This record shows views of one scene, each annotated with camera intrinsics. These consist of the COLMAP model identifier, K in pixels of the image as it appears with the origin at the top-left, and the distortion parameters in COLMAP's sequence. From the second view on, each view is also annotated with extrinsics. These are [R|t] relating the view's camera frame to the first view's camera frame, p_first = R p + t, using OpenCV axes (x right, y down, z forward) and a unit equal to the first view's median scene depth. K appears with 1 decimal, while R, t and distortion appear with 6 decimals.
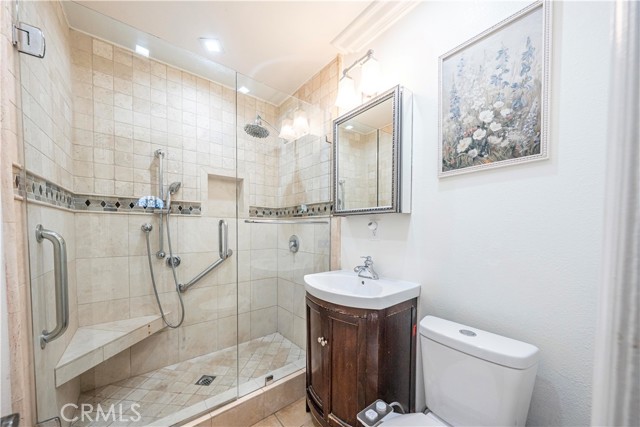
lens RADIAL K [[228.2, 0, 320.3], [0, 228.2, 234.6], [0, 0, 1]] dist [-0.000543, -0.000047]
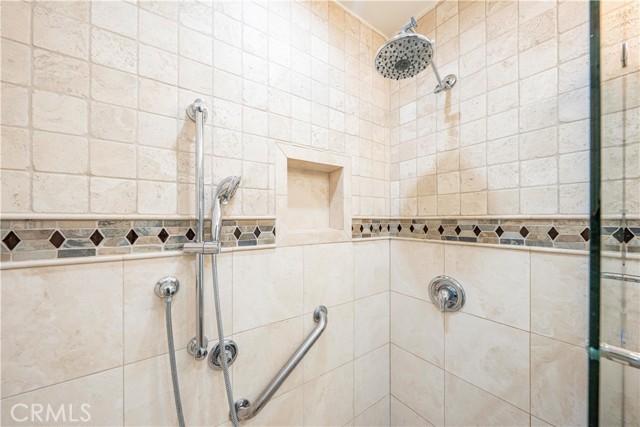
lens RADIAL K [[230.5, 0, 318.2], [0, 230.5, 219.2], [0, 0, 1]] dist [-0.001669, -0.000210]
pose [[0.997106, -0.007688, -0.075638, -0.427135], [0.005770, 0.999657, -0.025542, -0.133790], [0.075808, 0.025031, 0.996808, 0.564523]]
